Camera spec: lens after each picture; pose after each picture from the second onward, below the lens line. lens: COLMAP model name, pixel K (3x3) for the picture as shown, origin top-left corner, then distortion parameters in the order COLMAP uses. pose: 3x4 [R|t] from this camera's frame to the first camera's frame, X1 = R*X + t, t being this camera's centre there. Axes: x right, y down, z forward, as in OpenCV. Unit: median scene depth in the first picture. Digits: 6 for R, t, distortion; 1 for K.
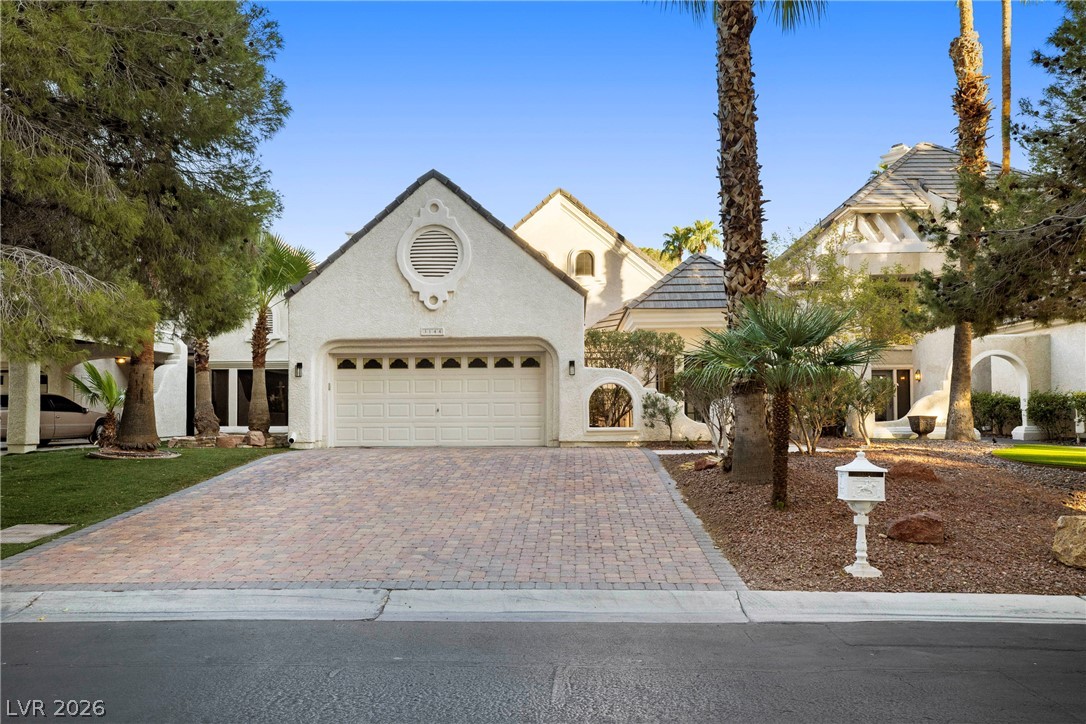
lens RADIAL K [[821.5, 0, 543.0], [0, 821.5, 362.0], [0, 0, 1]] dist [0.037803, -0.001426]
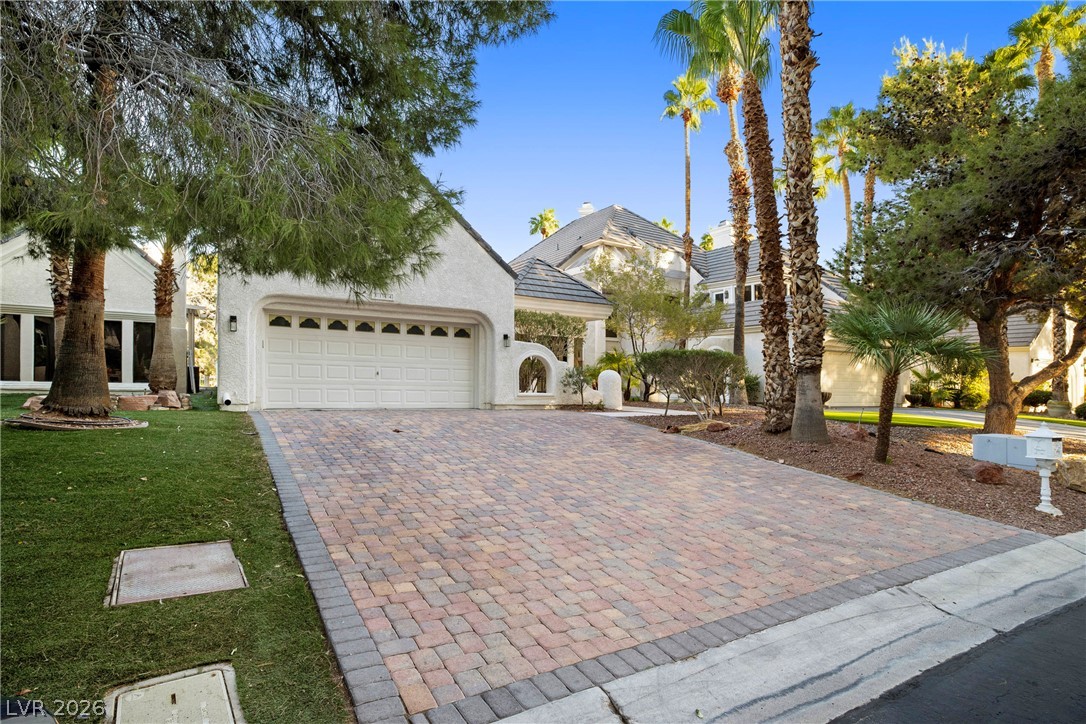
lens RADIAL K [[577.8, 0, 543.0], [0, 577.8, 362.0], [0, 0, 1]] dist [-0.017760, 0.001245]
pose [[0.835527, 0.043003, 0.547764, -0.357640], [-0.063097, 0.997847, 0.017907, 0.018929], [-0.545815, -0.049524, 0.836441, 0.292569]]
